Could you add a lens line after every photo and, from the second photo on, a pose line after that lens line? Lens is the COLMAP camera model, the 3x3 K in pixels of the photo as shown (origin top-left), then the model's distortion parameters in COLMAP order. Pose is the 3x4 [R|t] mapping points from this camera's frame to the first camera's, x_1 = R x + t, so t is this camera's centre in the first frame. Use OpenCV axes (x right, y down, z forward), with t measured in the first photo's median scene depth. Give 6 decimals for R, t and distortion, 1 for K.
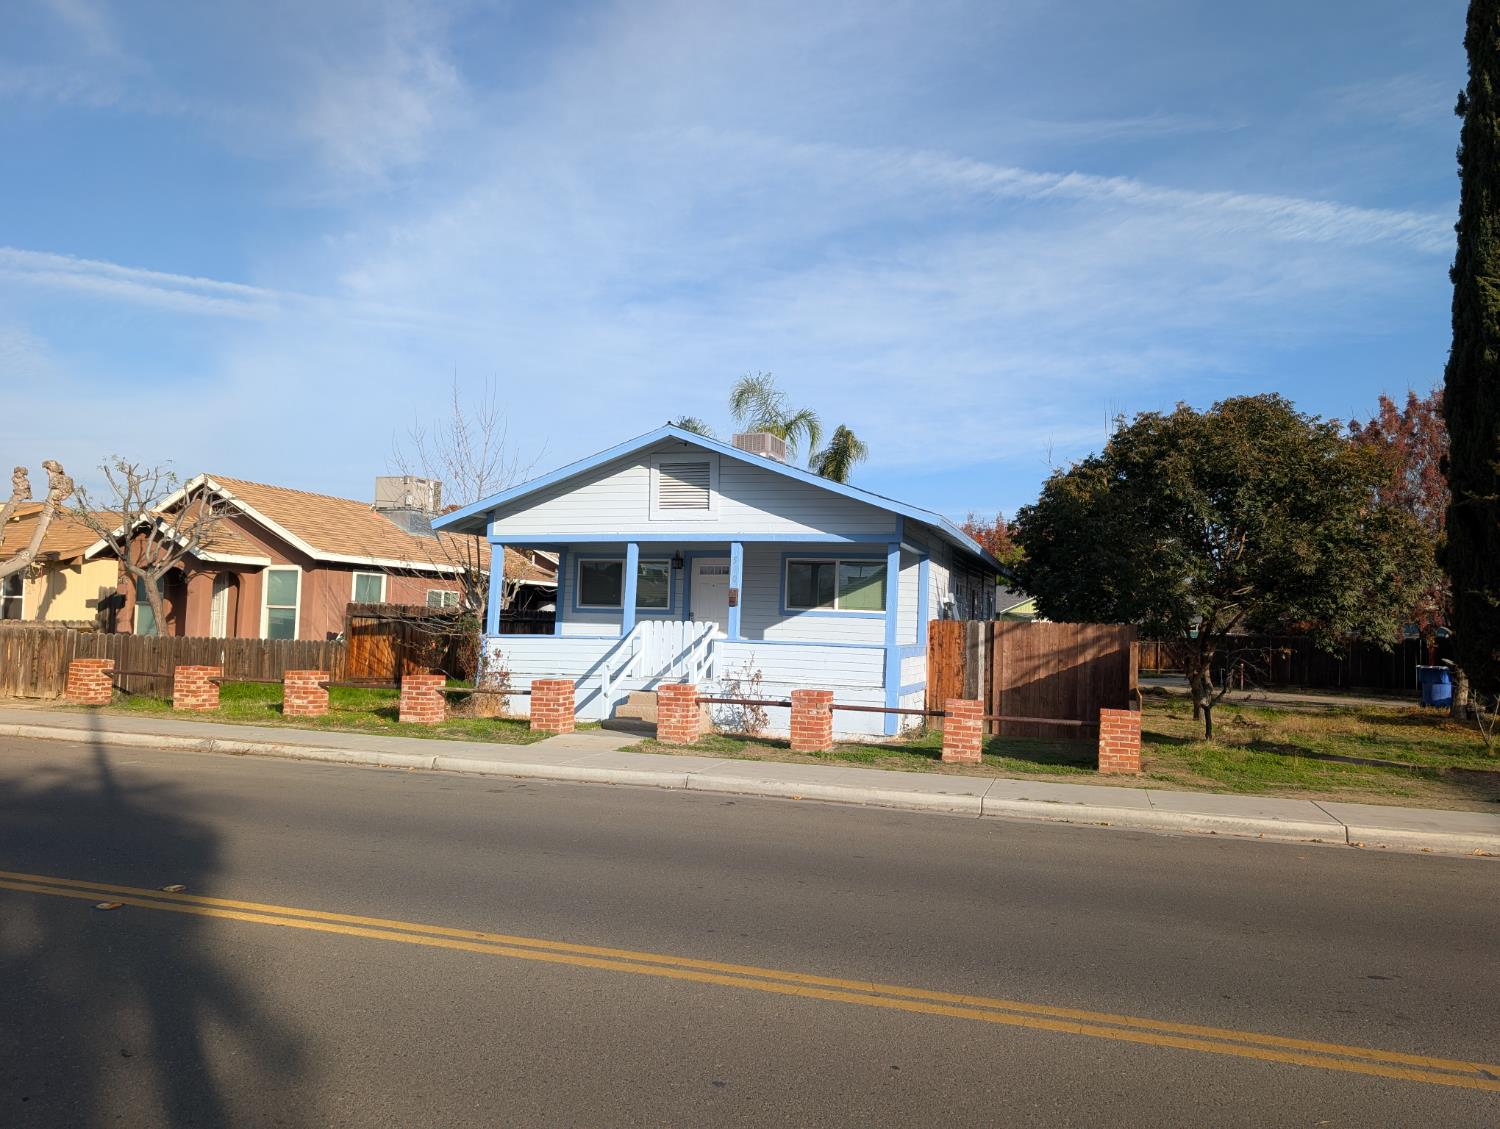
lens RADIAL K [[1083.1, 0, 751.4], [0, 1083.1, 546.3], [0, 0, 1]] dist [0.024997, -0.006229]
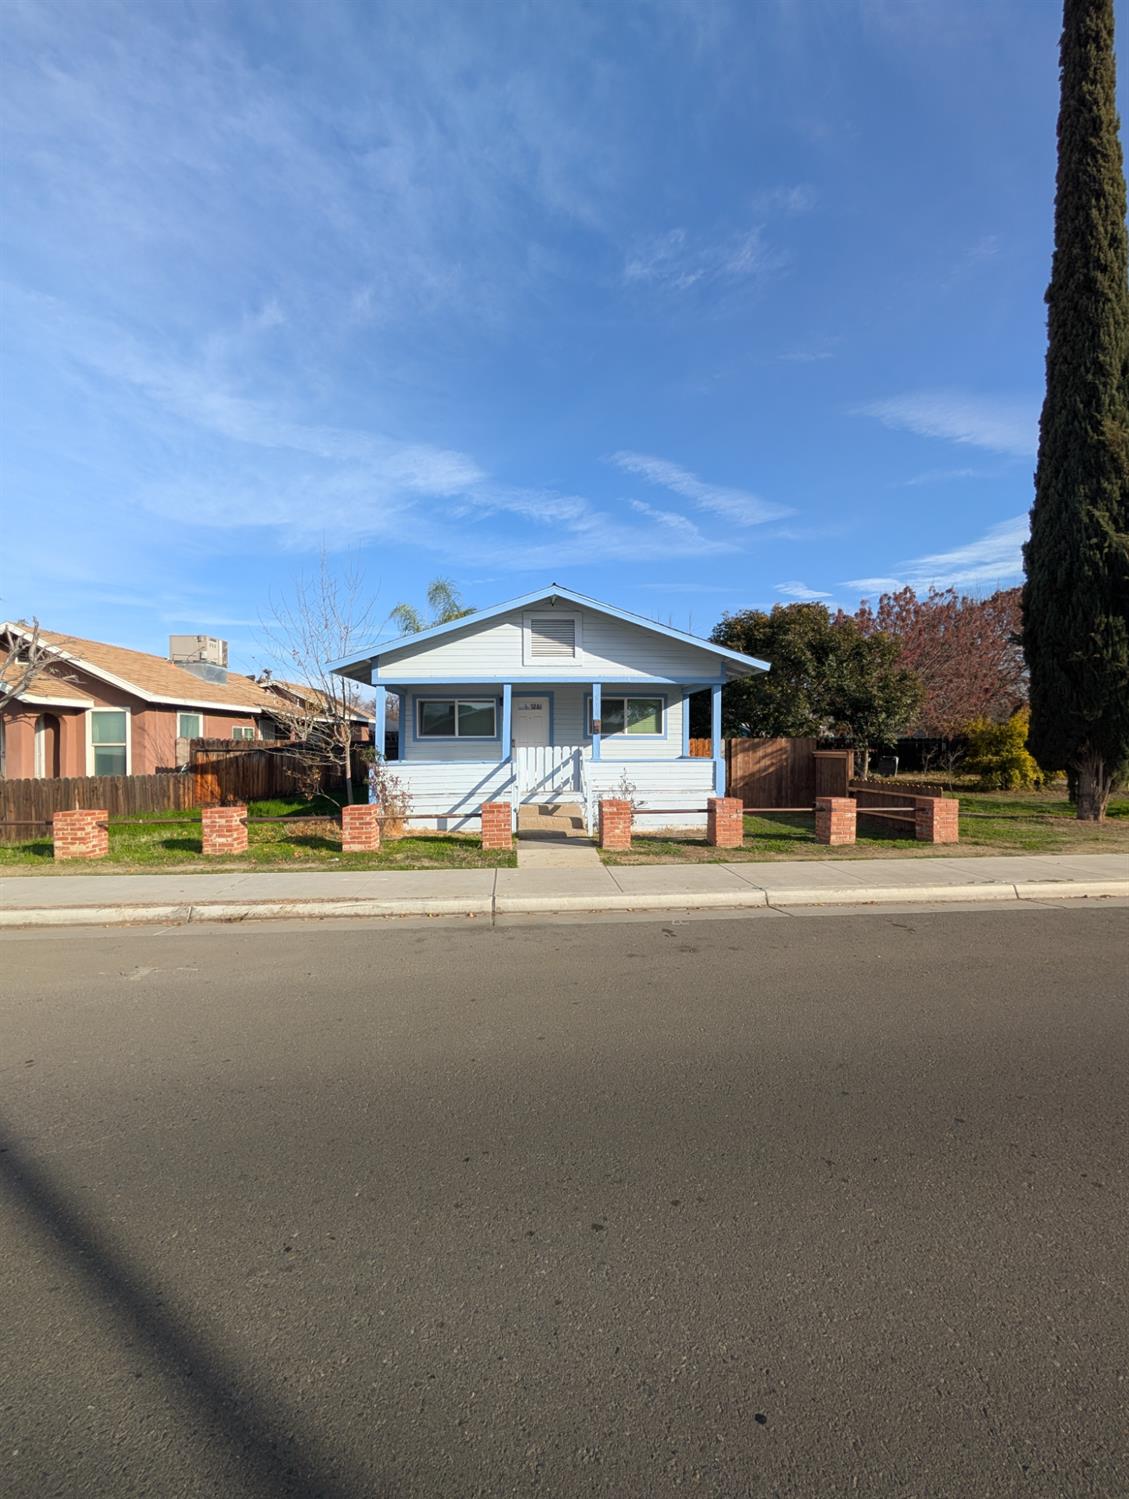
lens RADIAL K [[566.3, 0, 563.2], [0, 566.3, 746.9], [0, 0, 1]] dist [-0.000829, 0.000542]
pose [[0.922576, -0.036295, 0.384103, -0.288983], [0.002983, 0.996207, 0.086968, 0.011220], [-0.385803, -0.079089, 0.919185, 0.362819]]
